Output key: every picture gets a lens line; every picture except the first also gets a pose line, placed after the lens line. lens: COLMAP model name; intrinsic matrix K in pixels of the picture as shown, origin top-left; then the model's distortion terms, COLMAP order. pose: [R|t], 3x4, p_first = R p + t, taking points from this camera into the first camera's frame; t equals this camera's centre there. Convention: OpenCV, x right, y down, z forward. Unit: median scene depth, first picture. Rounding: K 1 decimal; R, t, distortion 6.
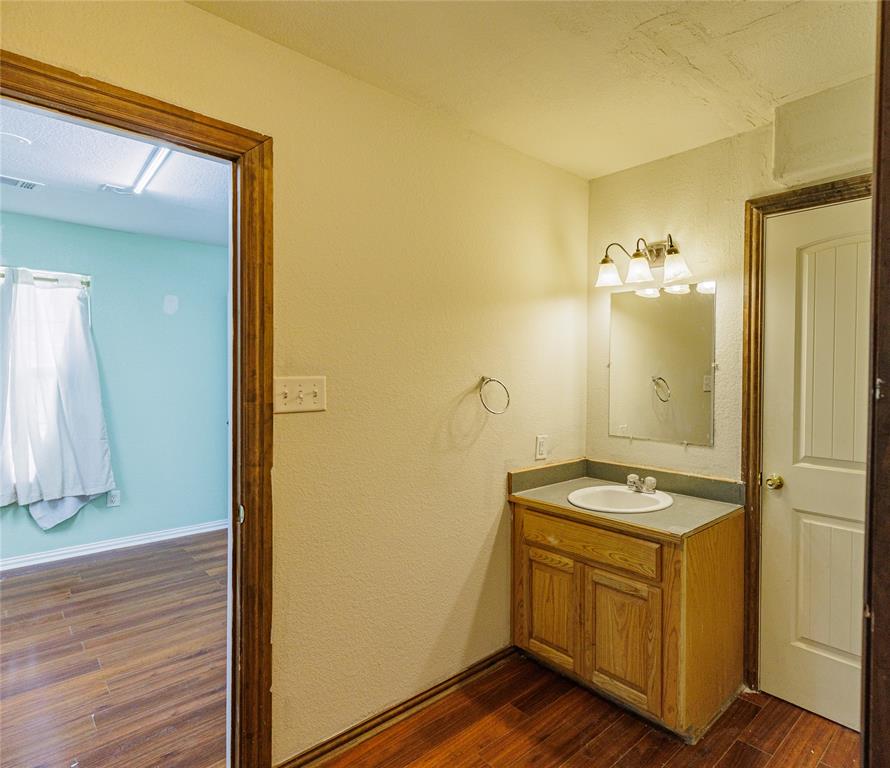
lens RADIAL K [[498.7, 0, 445.0], [0, 498.7, 384.0], [0, 0, 1]] dist [-0.002138, -0.000624]
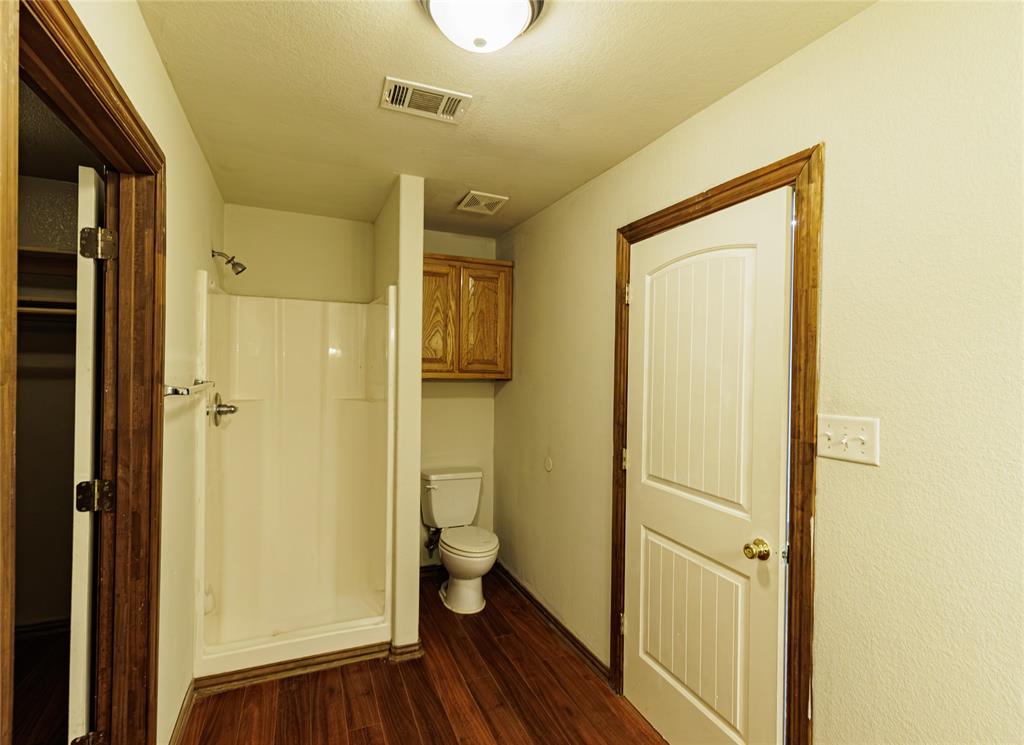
lens RADIAL K [[499.8, 0, 512.0], [0, 499.8, 372.5], [0, 0, 1]] dist [0.000814, 0.000183]
pose [[-0.300878, -0.005609, -0.953646, 0.668045], [-0.031448, 0.999497, 0.004043, -0.074831], [0.953144, 0.031206, -0.300903, 0.764124]]
